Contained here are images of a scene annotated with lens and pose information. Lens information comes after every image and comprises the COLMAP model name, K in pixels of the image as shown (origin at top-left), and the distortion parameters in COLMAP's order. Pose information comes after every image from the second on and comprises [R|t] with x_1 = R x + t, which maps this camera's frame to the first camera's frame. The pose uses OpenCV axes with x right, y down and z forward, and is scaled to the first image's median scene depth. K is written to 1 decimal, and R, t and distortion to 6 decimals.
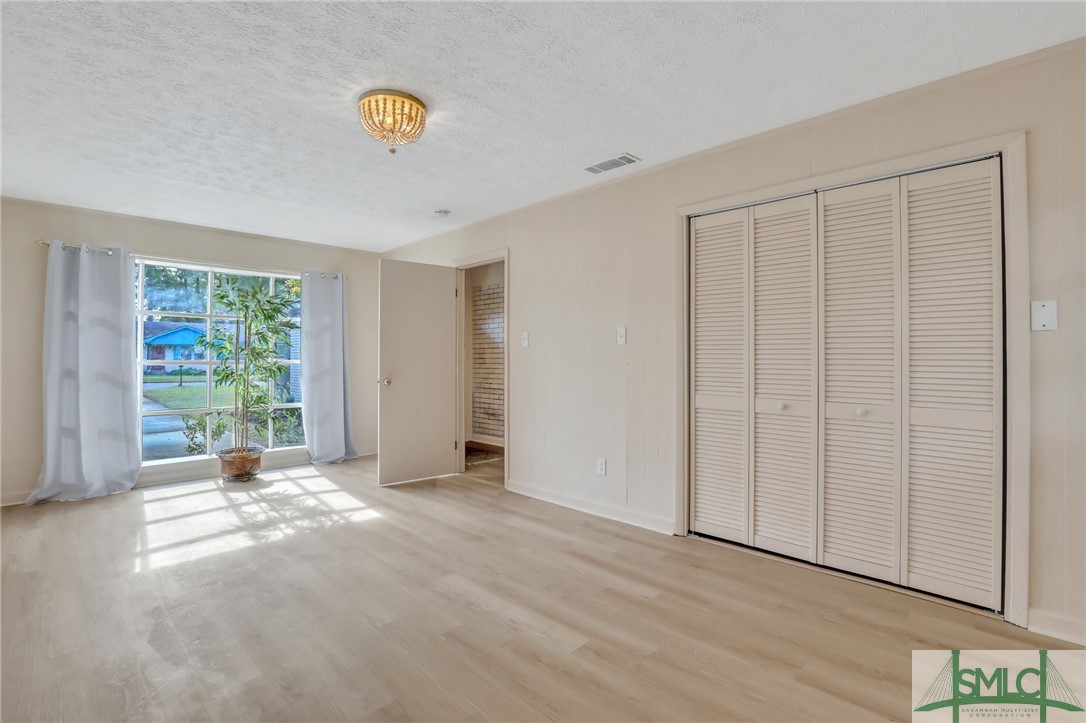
lens RADIAL K [[498.4, 0, 545.5], [0, 498.4, 355.4], [0, 0, 1]] dist [-0.033987, 0.000164]
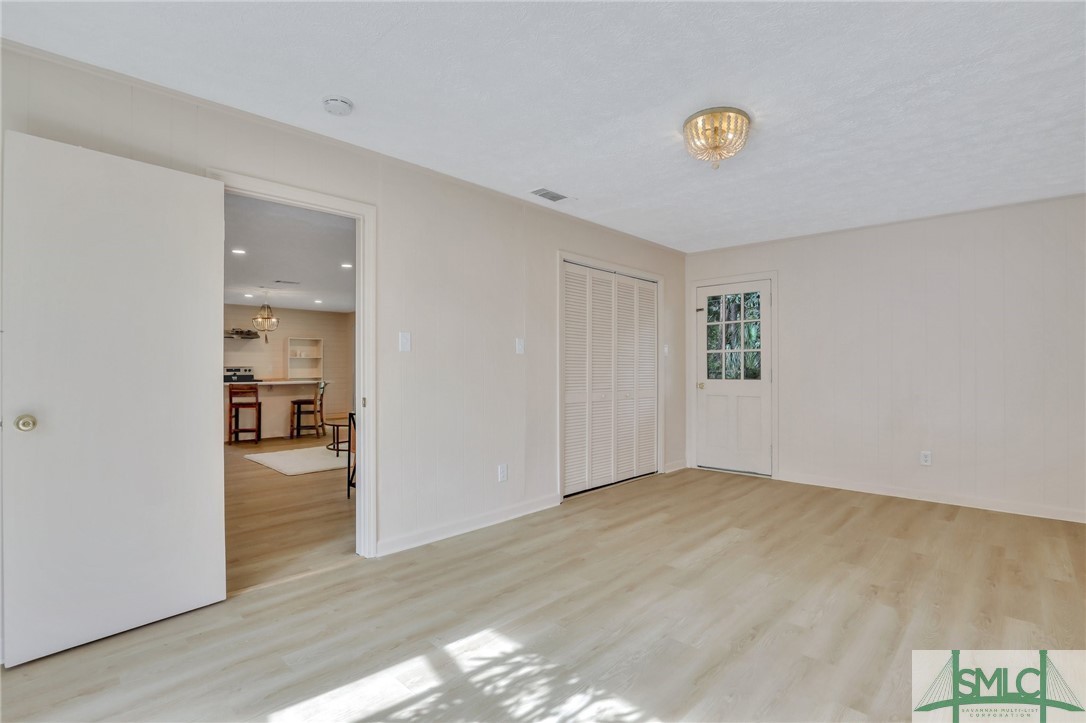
lens RADIAL K [[515.0, 0, 543.0], [0, 515.0, 361.5], [0, 0, 1]] dist [-0.028261, -0.000406]
pose [[-0.019534, 0.012339, 0.999733, -1.089219], [-0.008210, 0.999888, -0.012502, 0.010231], [-0.999775, -0.008452, -0.019430, 1.083647]]
